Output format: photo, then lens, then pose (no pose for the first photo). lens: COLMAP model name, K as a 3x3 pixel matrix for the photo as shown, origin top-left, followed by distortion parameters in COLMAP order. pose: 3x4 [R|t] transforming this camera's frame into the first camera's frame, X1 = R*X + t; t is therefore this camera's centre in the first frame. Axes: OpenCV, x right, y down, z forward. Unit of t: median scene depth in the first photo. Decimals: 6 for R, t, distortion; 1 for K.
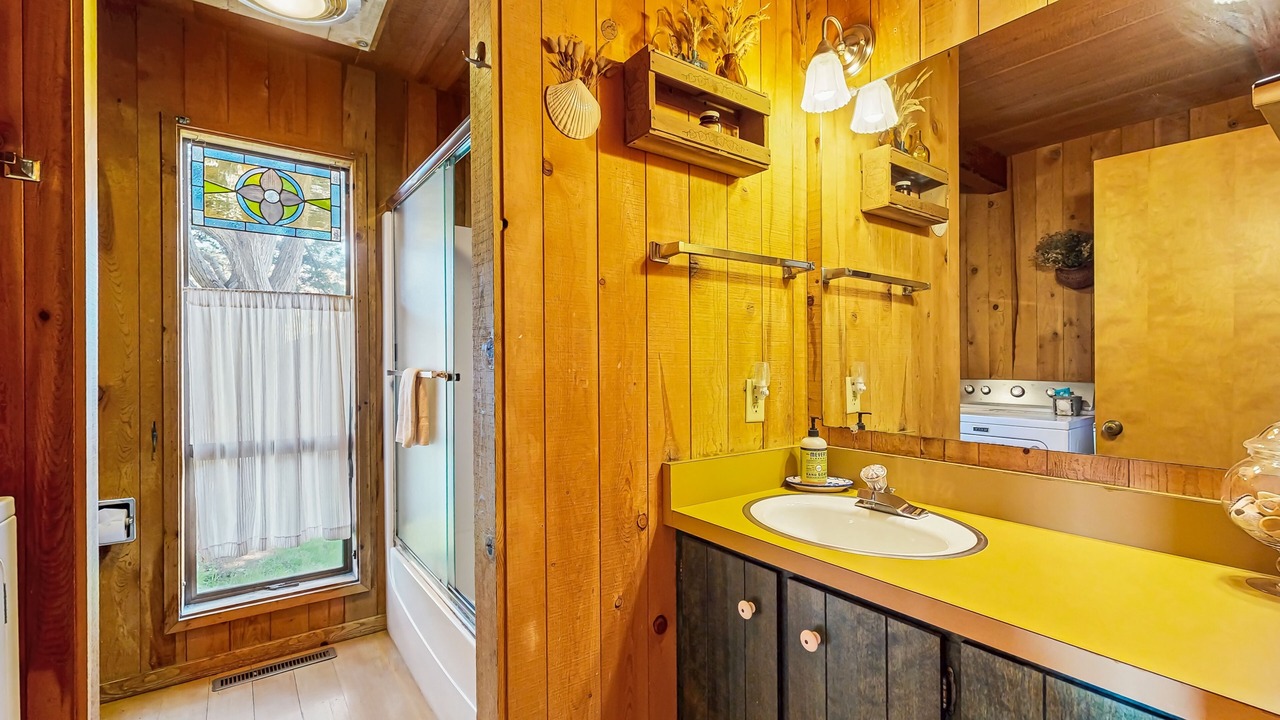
lens RADIAL K [[557.1, 0, 639.8], [0, 557.1, 362.0], [0, 0, 1]] dist [-0.000535, 0.000410]
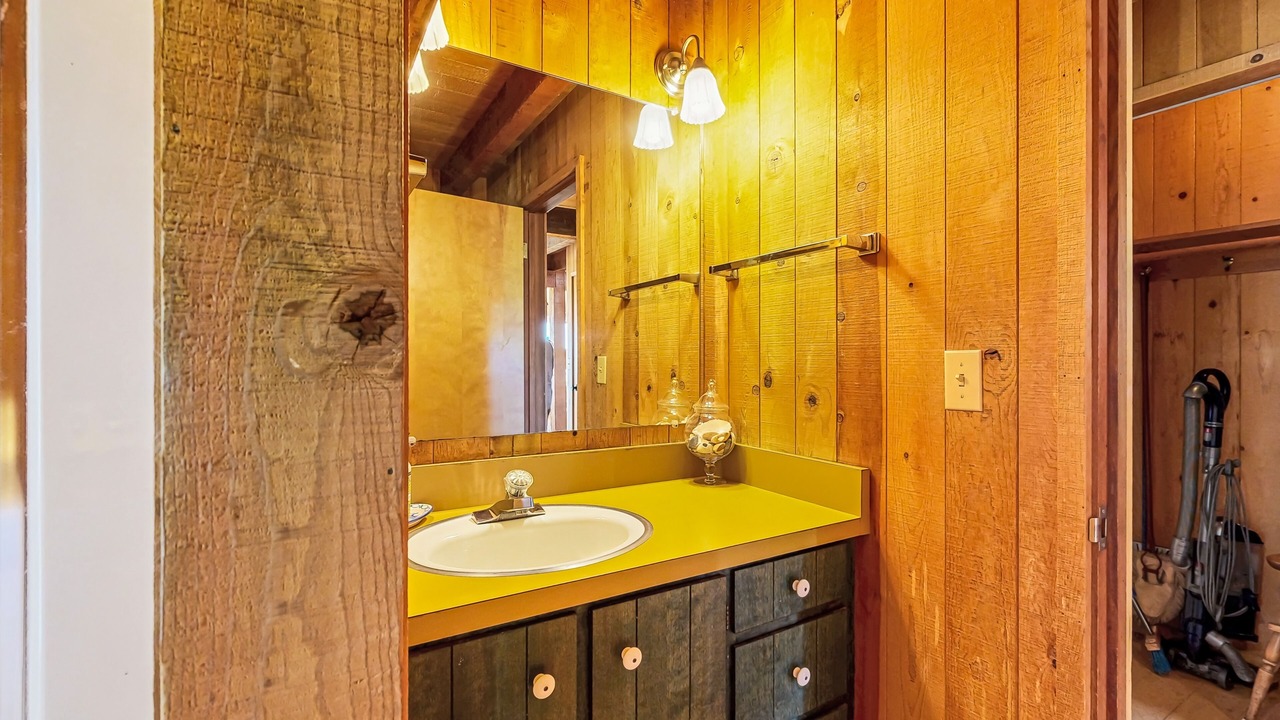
lens RADIAL K [[557.1, 0, 639.8], [0, 557.1, 362.0], [0, 0, 1]] dist [-0.000535, 0.000410]
pose [[0.083784, -0.002200, 0.996482, -0.551908], [-0.002760, 0.999993, 0.002439, -0.000236], [-0.996480, -0.002954, 0.083777, 0.801186]]
